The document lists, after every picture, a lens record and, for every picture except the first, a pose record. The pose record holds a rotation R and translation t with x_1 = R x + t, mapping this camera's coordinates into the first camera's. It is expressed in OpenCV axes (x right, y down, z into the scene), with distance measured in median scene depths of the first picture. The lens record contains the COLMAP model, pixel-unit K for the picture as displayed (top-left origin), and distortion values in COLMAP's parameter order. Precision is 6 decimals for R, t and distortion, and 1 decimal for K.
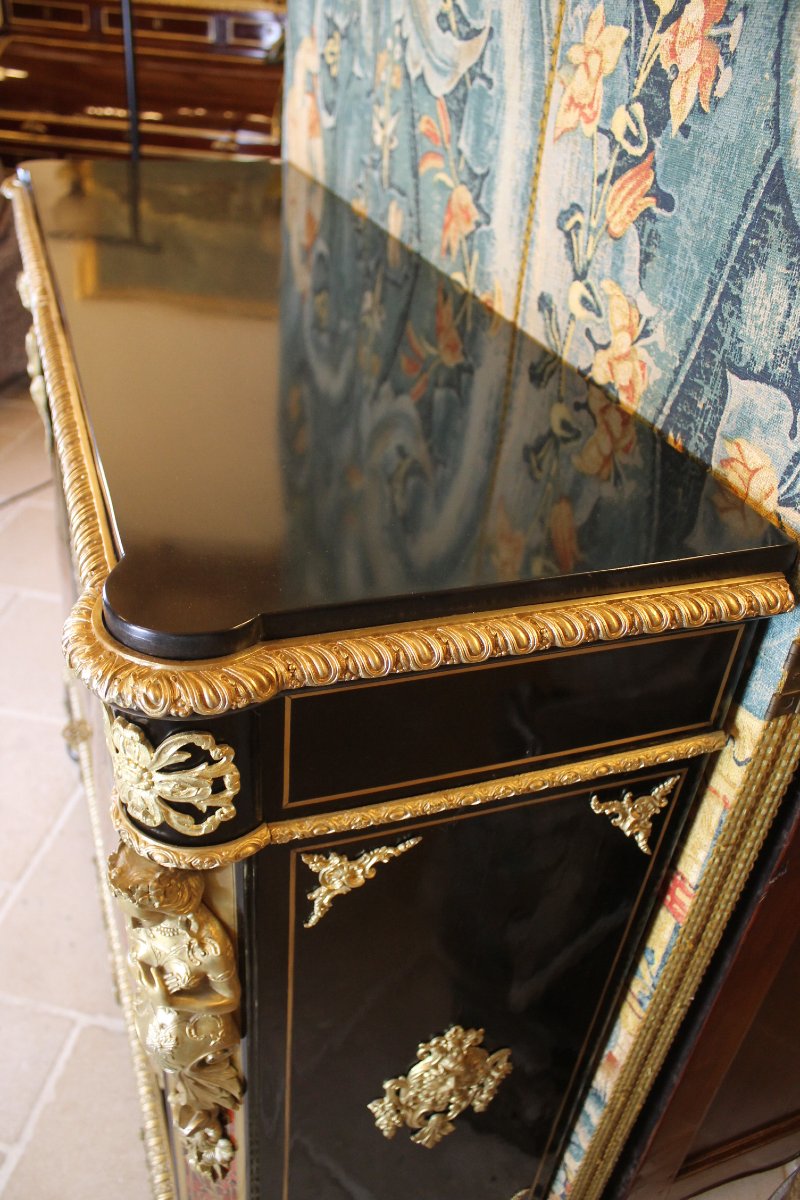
lens RADIAL K [[1004.1, 0, 395.7], [0, 1004.1, 622.1], [0, 0, 1]] dist [-0.176845, 0.148259]
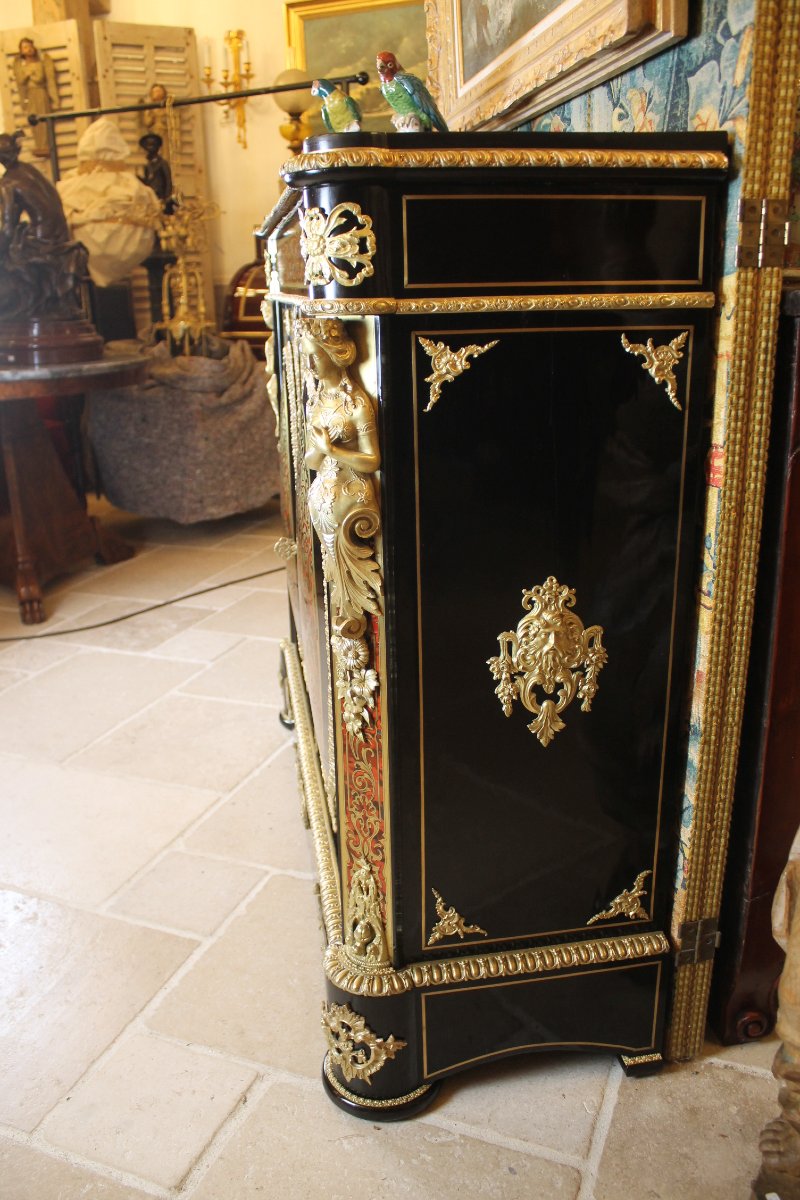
lens RADIAL K [[1004.1, 0, 395.7], [0, 1004.1, 622.1], [0, 0, 1]] dist [-0.176845, 0.148259]
pose [[0.976154, -0.041347, -0.213104, 0.173146], [-0.020223, 0.960102, -0.278917, 1.042430], [0.216134, 0.276576, 0.936372, -0.320714]]
